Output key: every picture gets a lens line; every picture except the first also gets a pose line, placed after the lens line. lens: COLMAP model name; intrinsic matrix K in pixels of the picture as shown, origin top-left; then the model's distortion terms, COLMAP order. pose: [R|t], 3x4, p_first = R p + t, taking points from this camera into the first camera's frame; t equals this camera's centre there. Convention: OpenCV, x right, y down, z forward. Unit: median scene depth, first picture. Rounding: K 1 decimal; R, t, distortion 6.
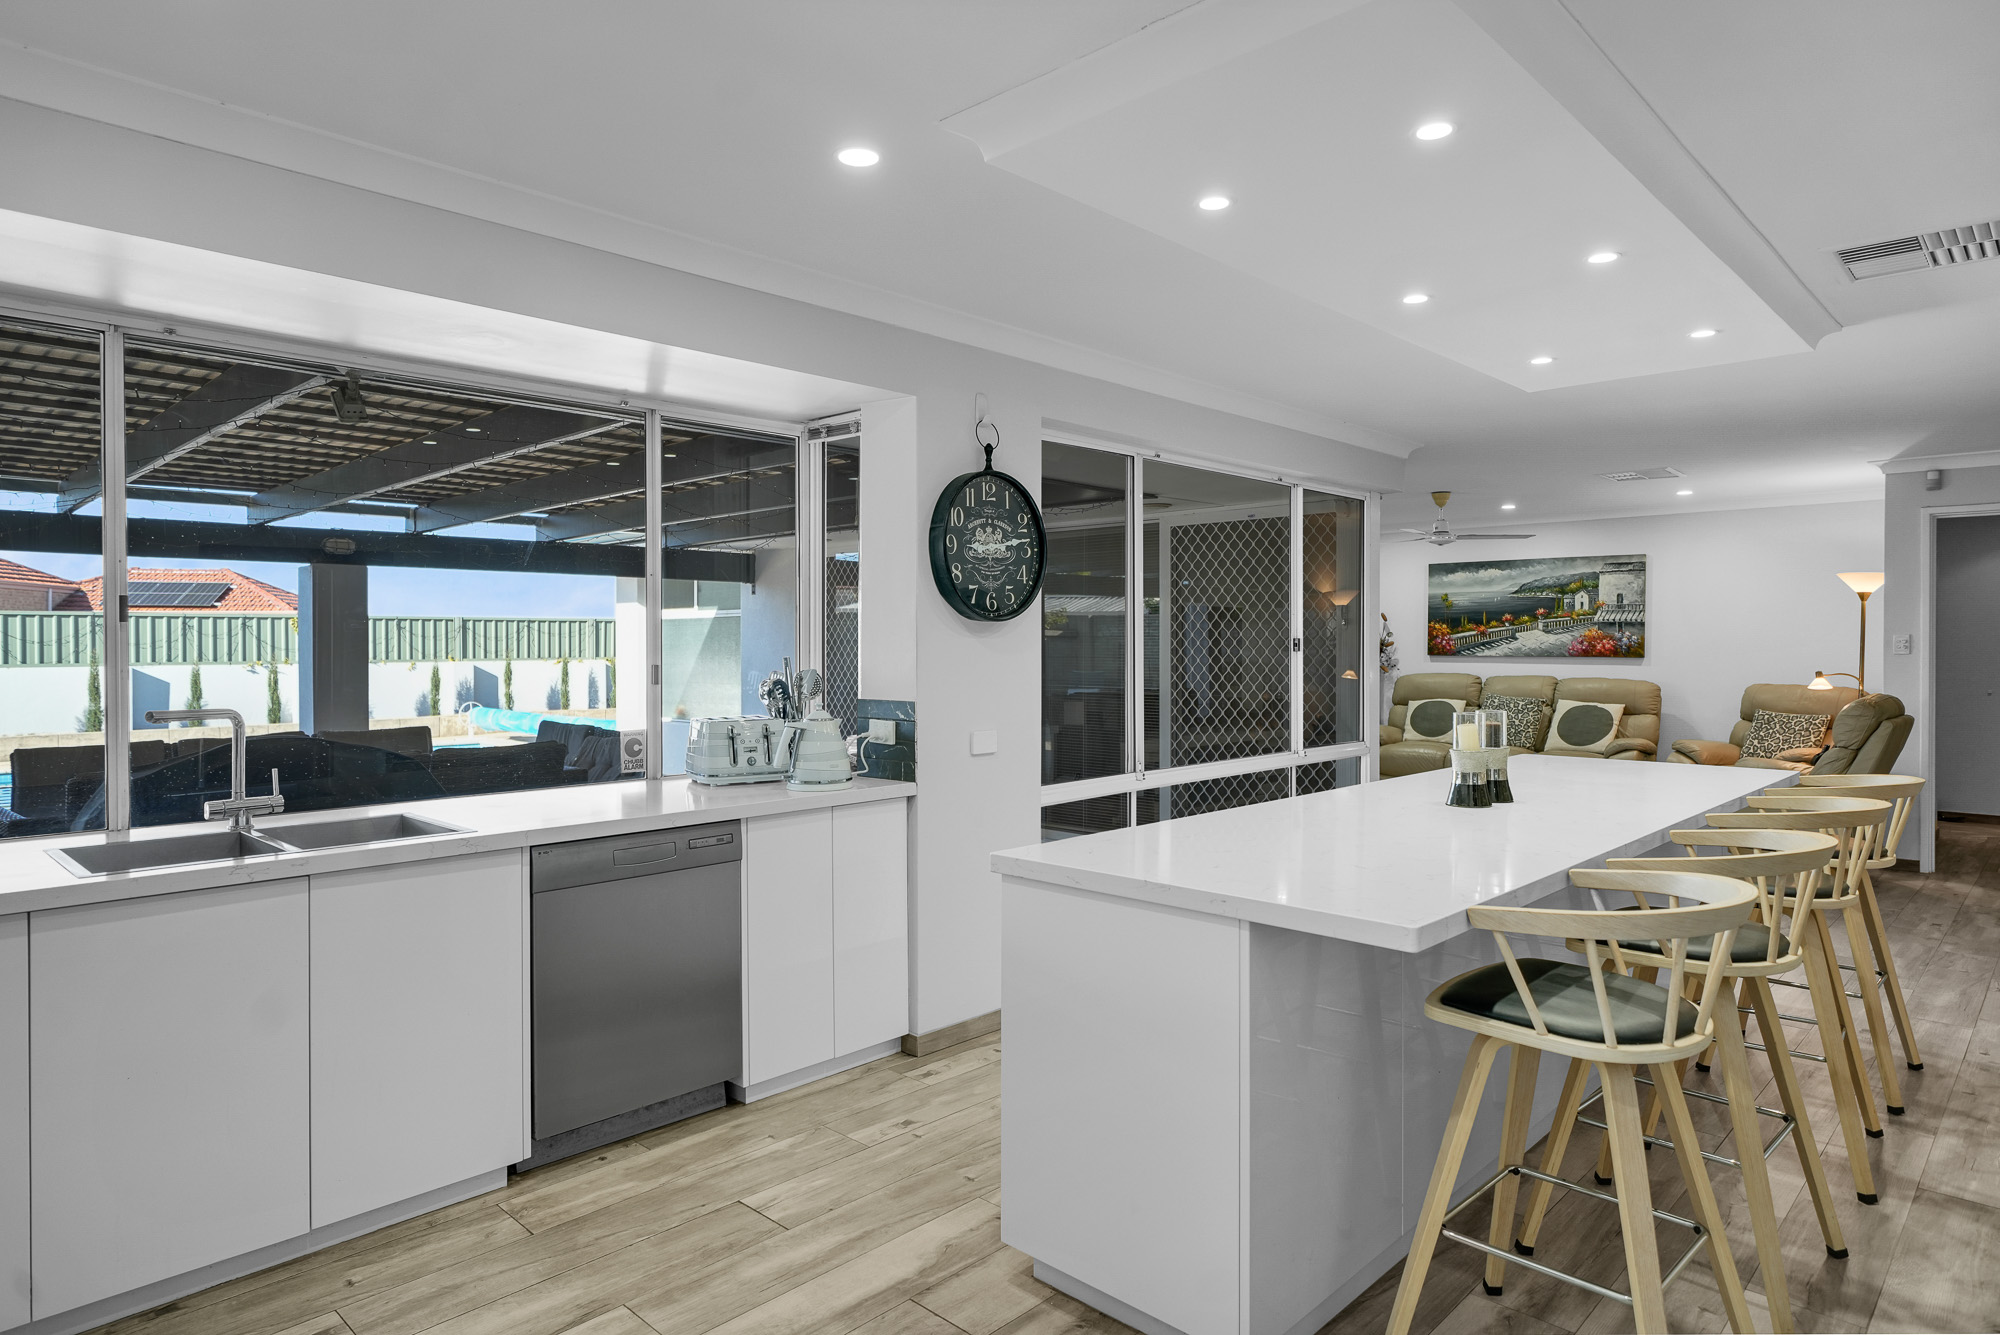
lens RADIAL K [[1142.8, 0, 999.3], [0, 1142.8, 662.2], [0, 0, 1]] dist [0.002378, 0.001272]
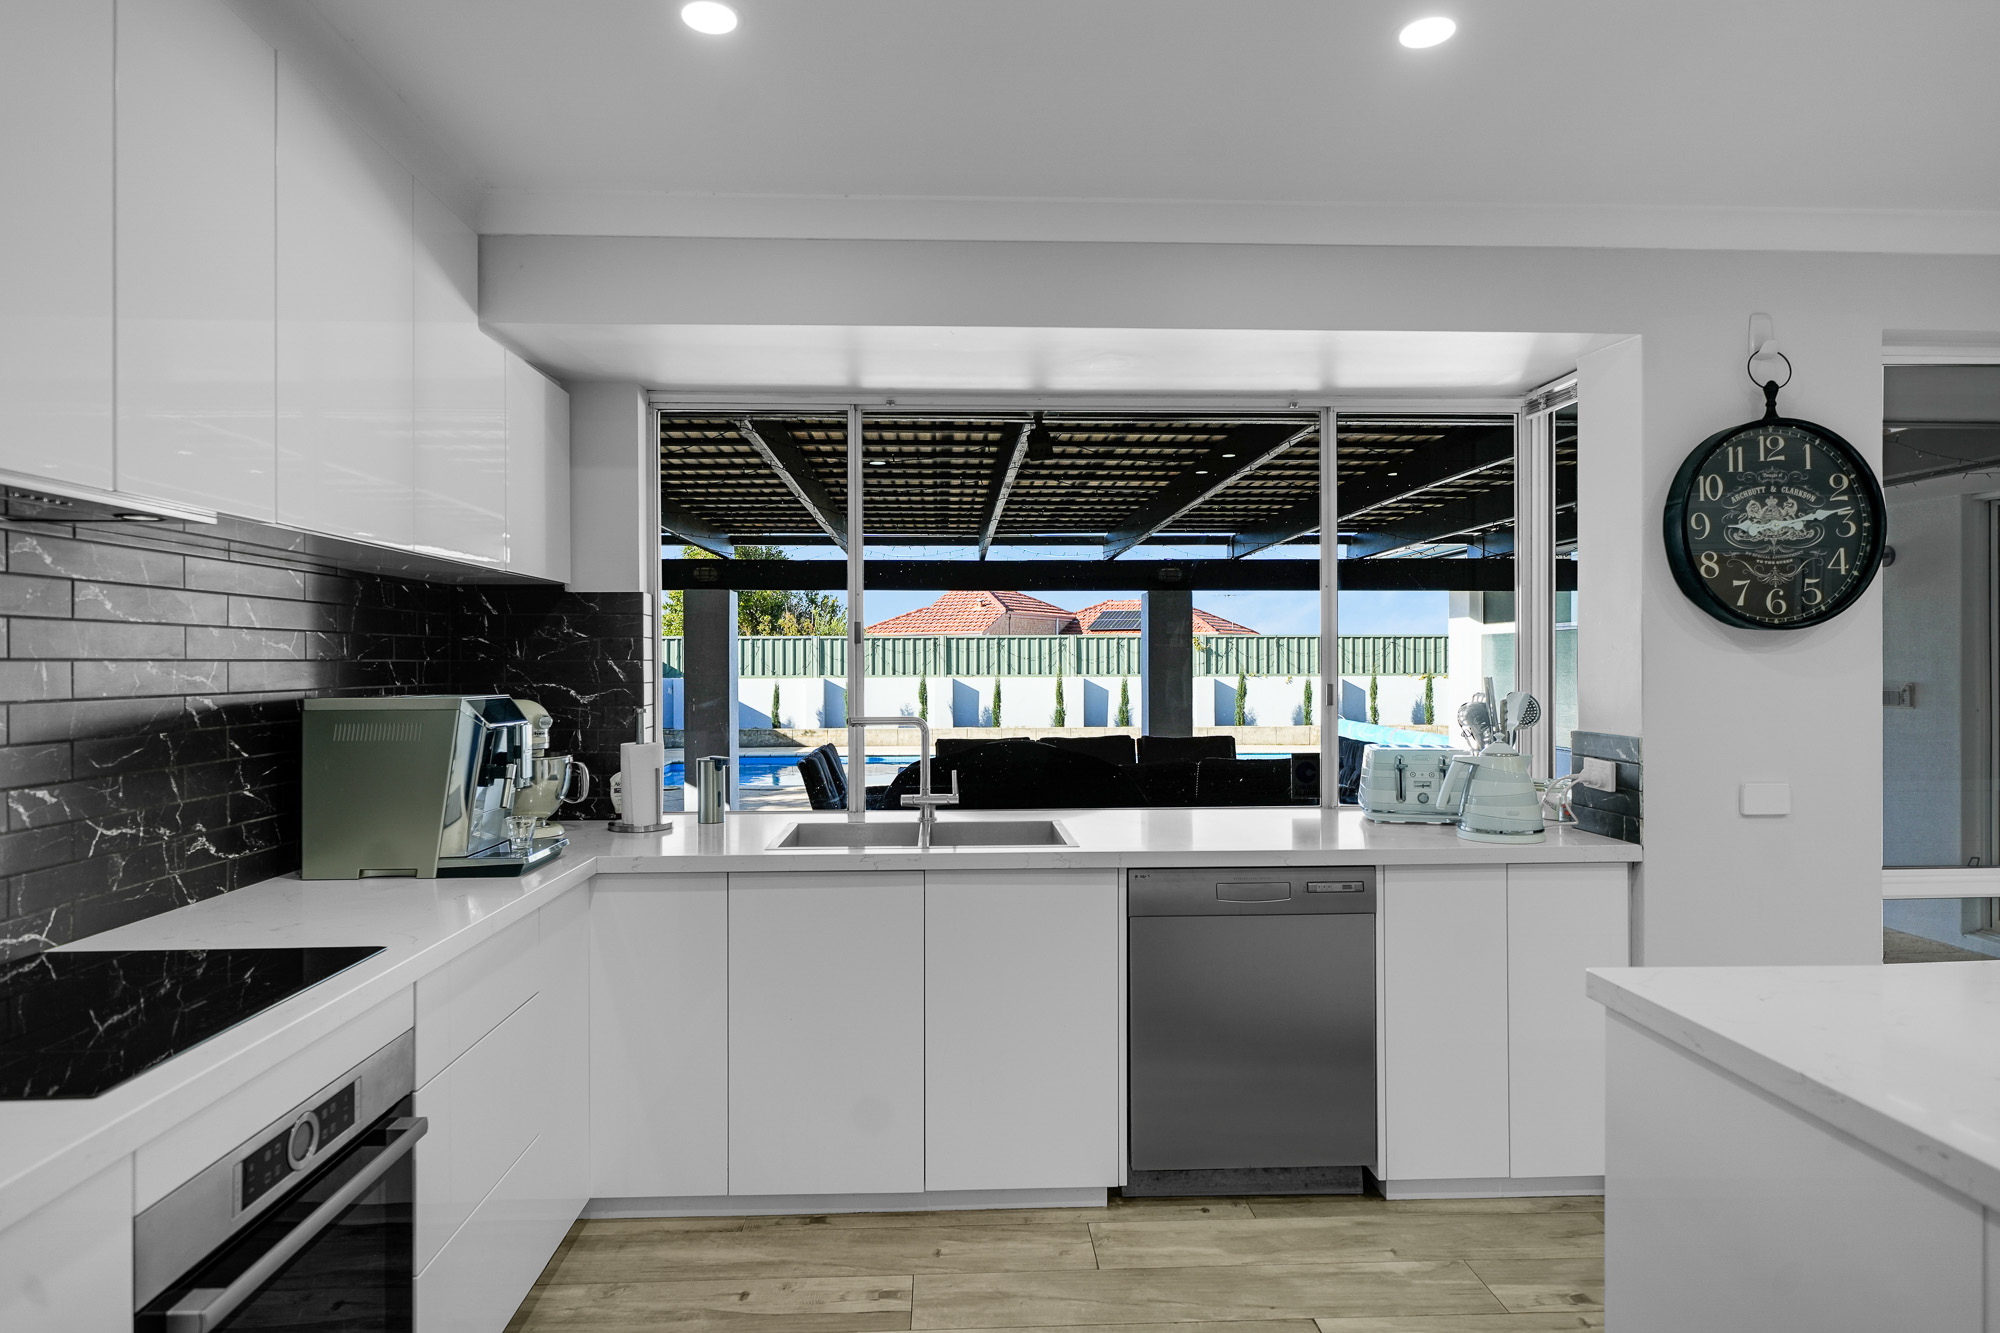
lens RADIAL K [[1107.2, 0, 1000.0], [0, 1107.2, 666.5], [0, 0, 1]] dist [0.000820, -0.000962]
pose [[0.724796, 0.004317, -0.688950, 0.123564], [-0.010831, 0.999928, -0.005129, -0.004361], [0.688879, 0.011180, 0.724790, 0.176438]]
